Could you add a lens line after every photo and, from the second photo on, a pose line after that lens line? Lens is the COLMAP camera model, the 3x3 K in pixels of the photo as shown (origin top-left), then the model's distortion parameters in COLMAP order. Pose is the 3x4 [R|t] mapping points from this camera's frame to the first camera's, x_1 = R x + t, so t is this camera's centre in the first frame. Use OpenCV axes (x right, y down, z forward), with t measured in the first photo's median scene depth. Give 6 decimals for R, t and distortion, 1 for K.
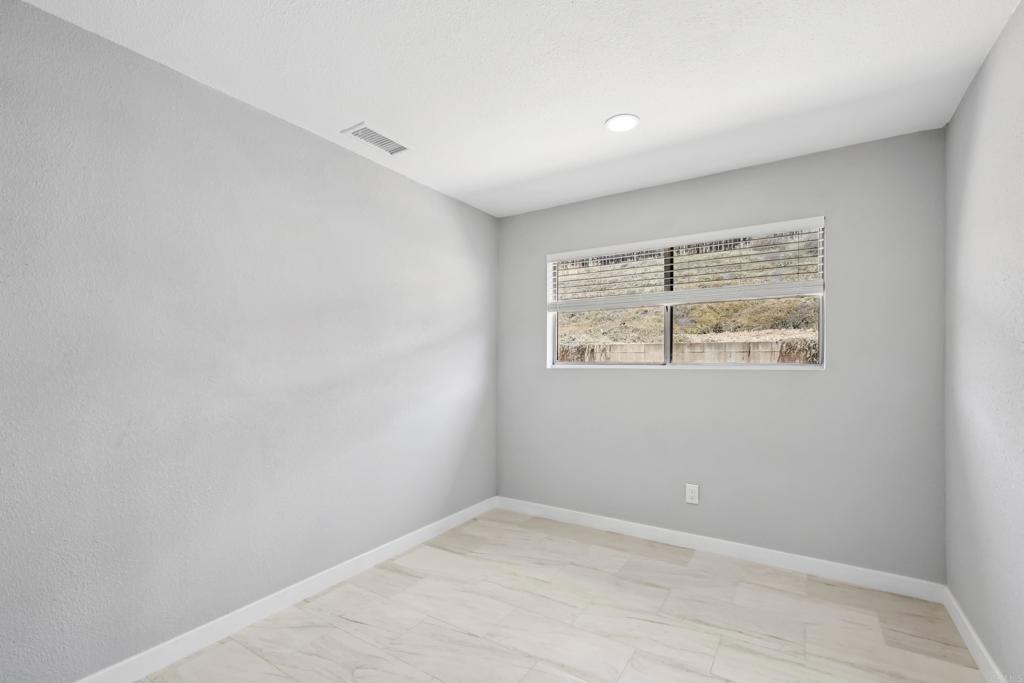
lens RADIAL K [[446.6, 0, 511.4], [0, 446.6, 355.9], [0, 0, 1]] dist [0.001406, -0.000729]
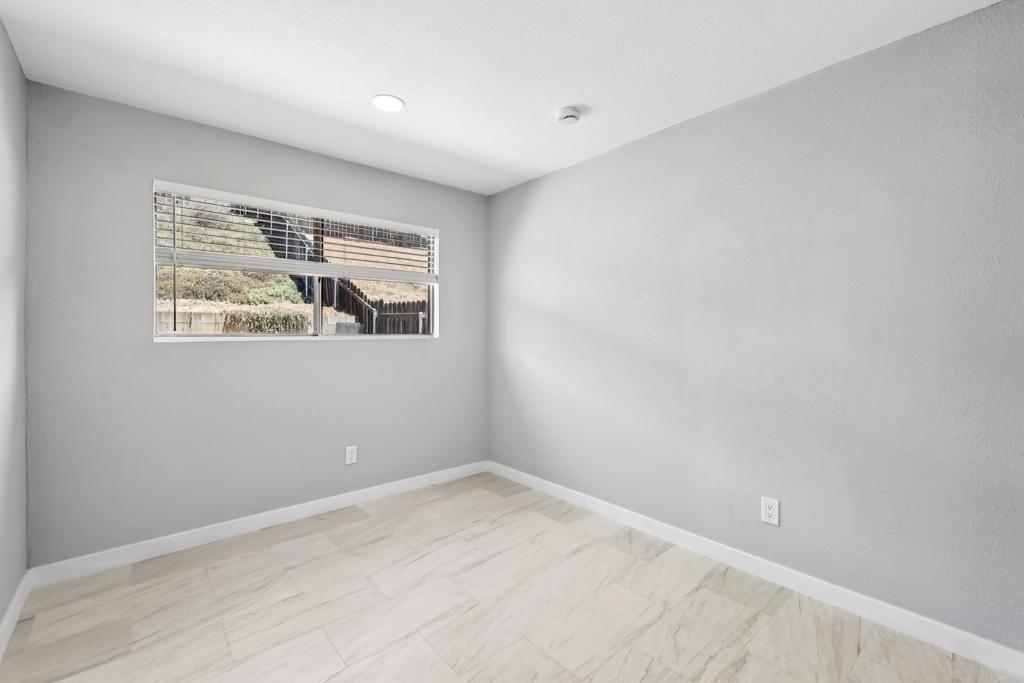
lens RADIAL K [[446.6, 0, 509.0], [0, 446.6, 334.4], [0, 0, 1]] dist [0.001406, -0.000729]
pose [[0.289448, -0.006265, 0.957173, -0.547778], [-0.007685, 0.999931, 0.008868, 0.005573], [-0.957163, -0.009922, 0.289380, 0.345934]]
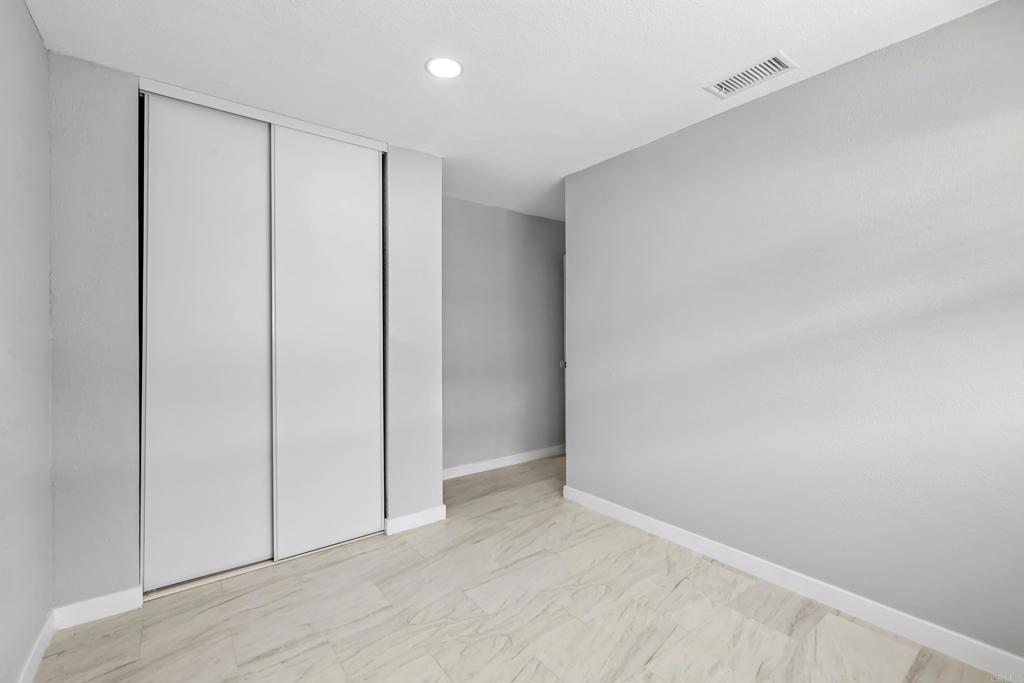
lens RADIAL K [[446.6, 0, 517.9], [0, 446.6, 337.7], [0, 0, 1]] dist [0.001406, -0.000729]
pose [[-0.341682, 0.008783, -0.939775, 0.580833], [0.023670, 0.999720, 0.000738, 0.002279], [0.939518, -0.021992, -0.341794, 0.778368]]
